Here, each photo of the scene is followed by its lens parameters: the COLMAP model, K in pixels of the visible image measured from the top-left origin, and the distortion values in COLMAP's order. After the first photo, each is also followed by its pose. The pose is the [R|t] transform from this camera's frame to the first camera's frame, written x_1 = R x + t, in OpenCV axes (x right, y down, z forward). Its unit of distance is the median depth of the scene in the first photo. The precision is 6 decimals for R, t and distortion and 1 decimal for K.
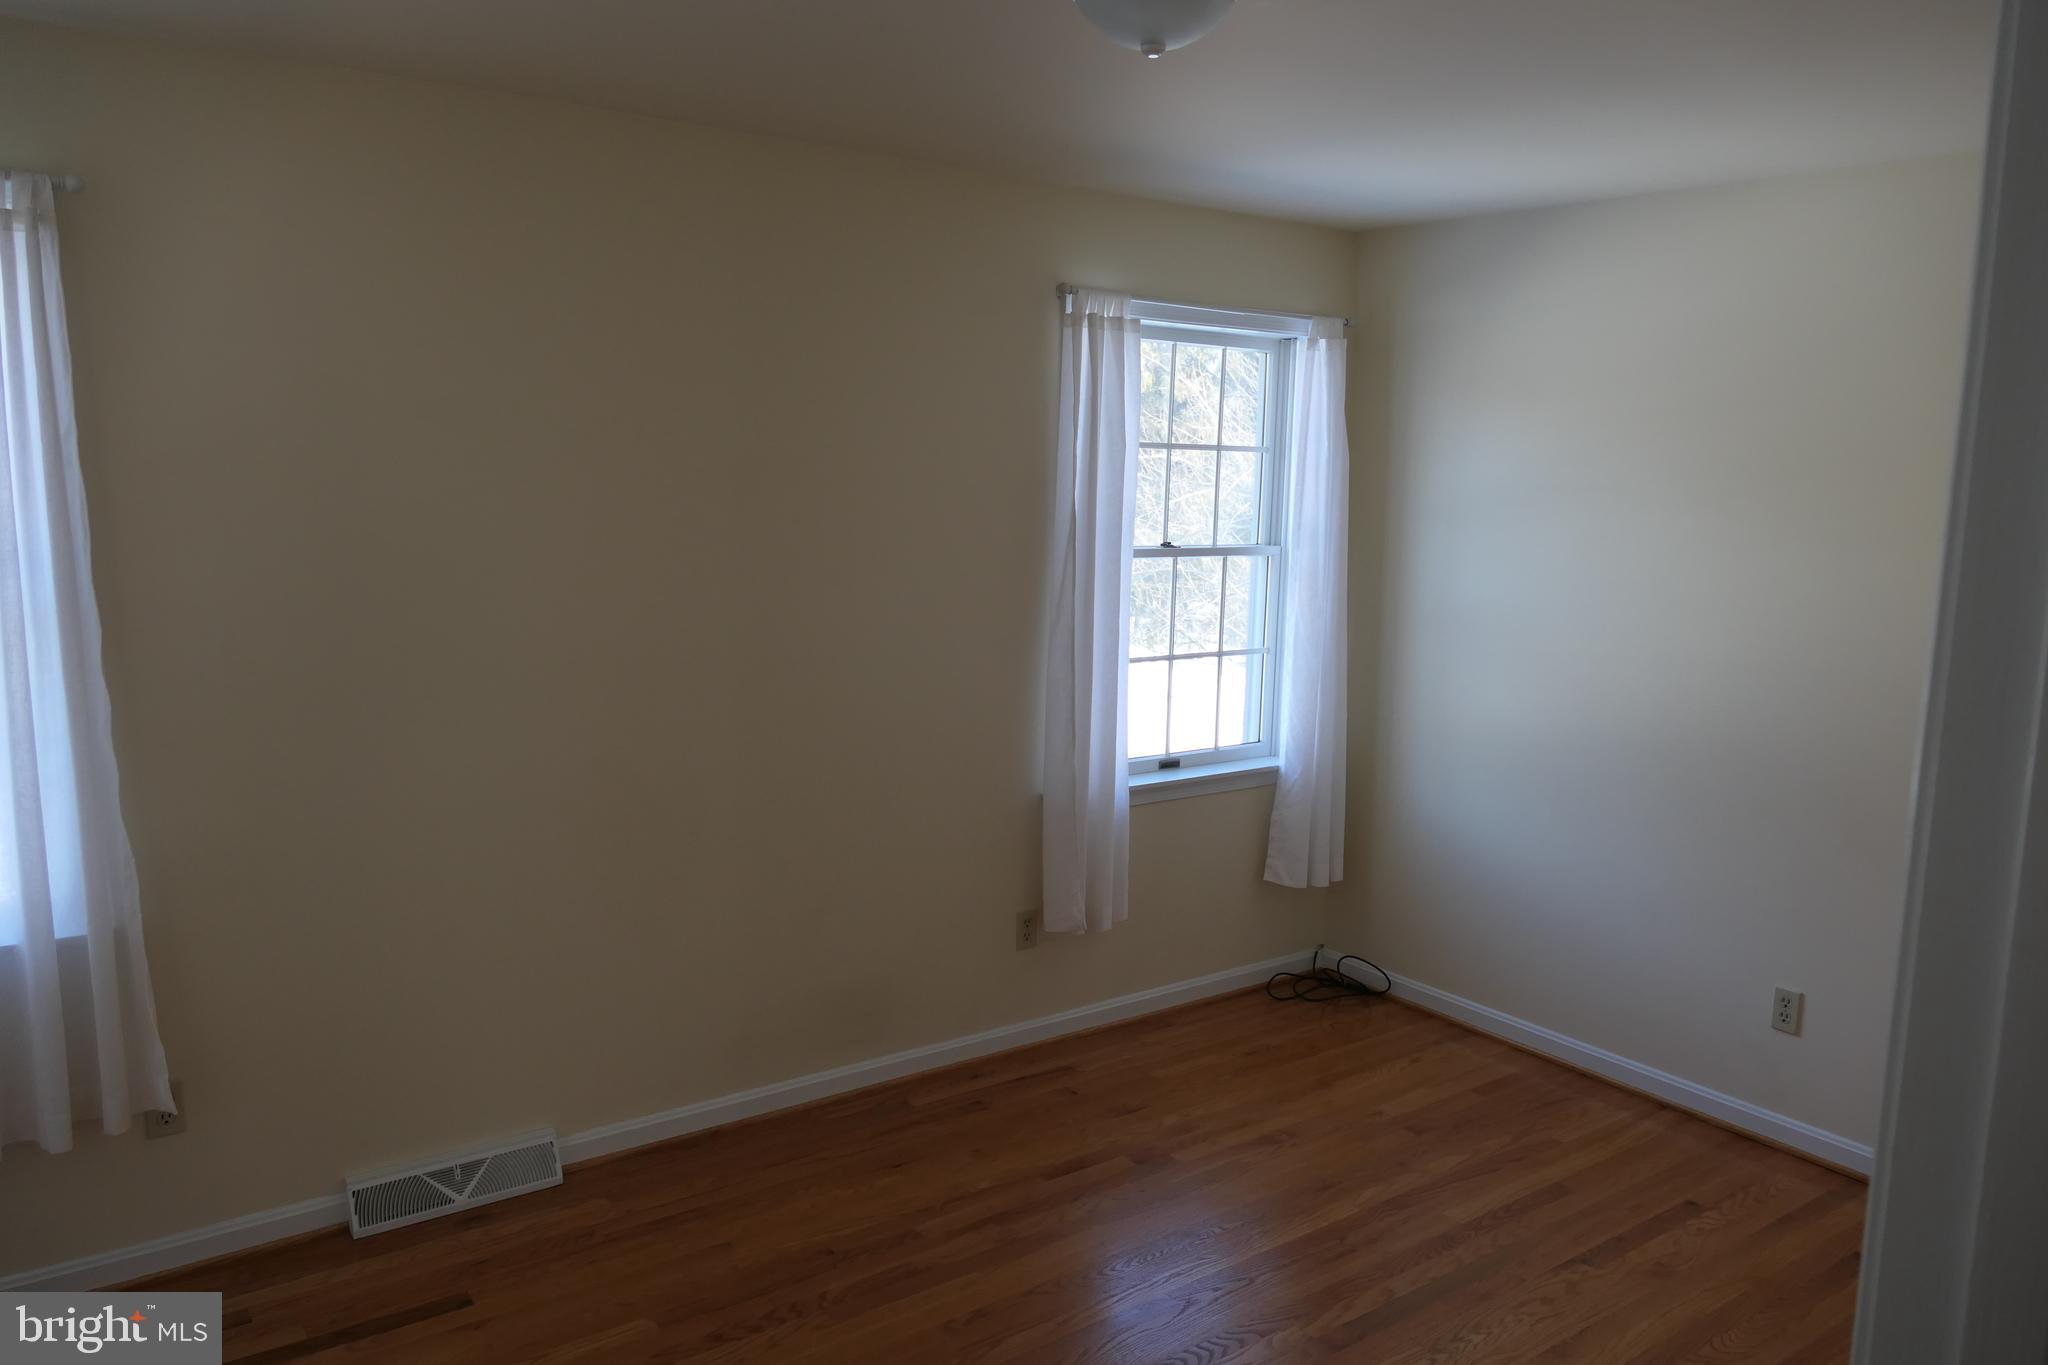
lens RADIAL K [[1441.5, 0, 1027.3], [0, 1441.5, 700.9], [0, 0, 1]] dist [-0.028390, -0.003686]
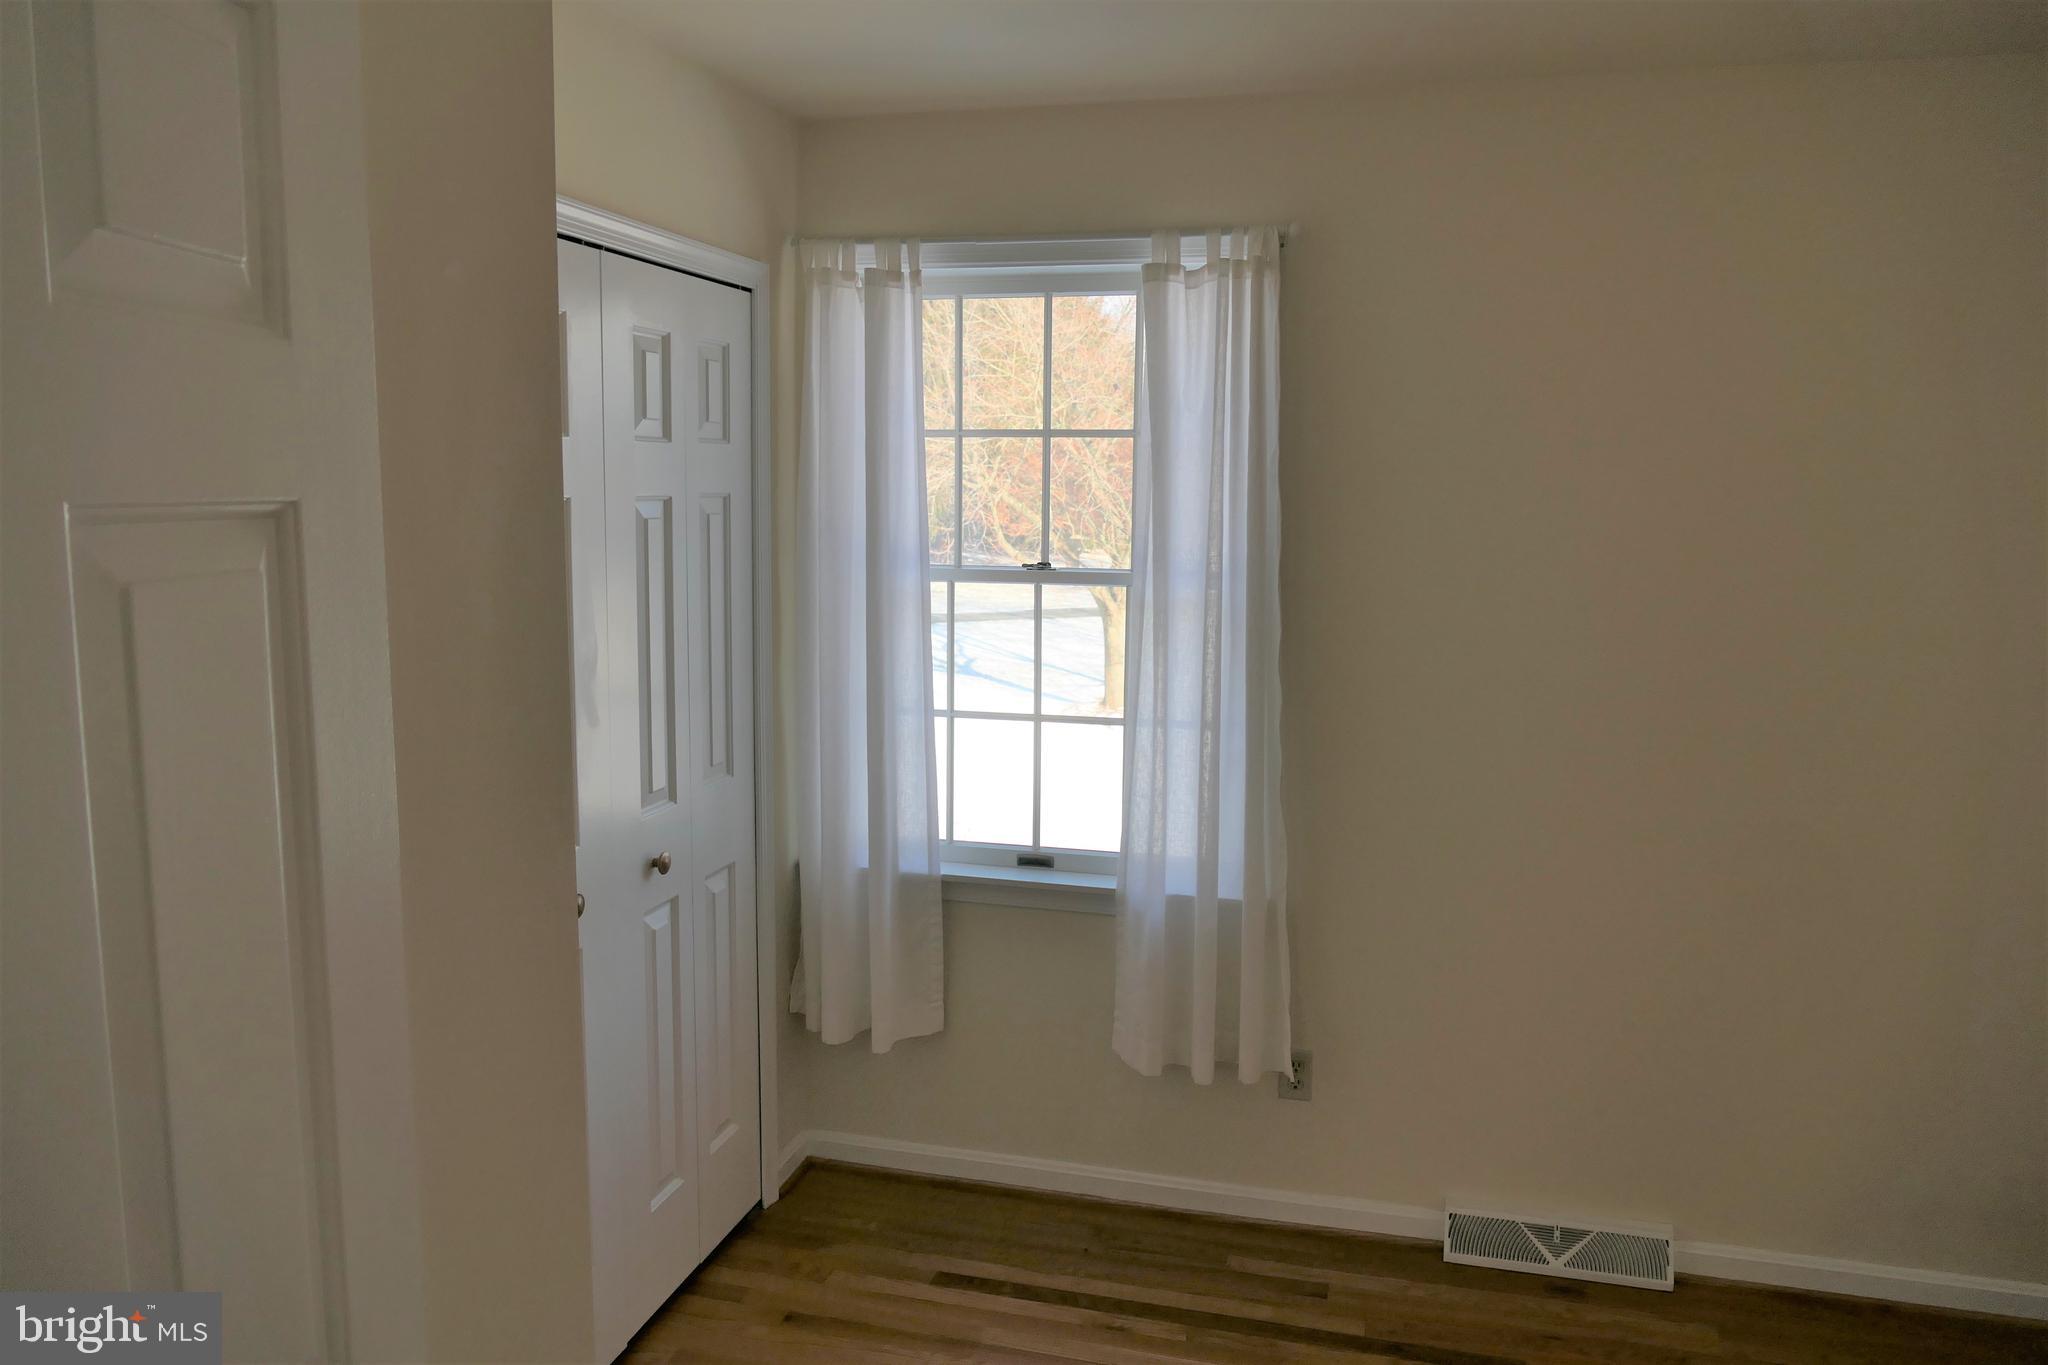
lens RADIAL K [[1511.2, 0, 1026.5], [0, 1511.2, 693.2], [0, 0, 1]] dist [-0.009751, -0.004383]
pose [[0.631501, 0.101329, -0.768725, 0.144356], [-0.122115, 0.992049, 0.030450, -0.013692], [0.765698, 0.074644, 0.638854, 0.103992]]
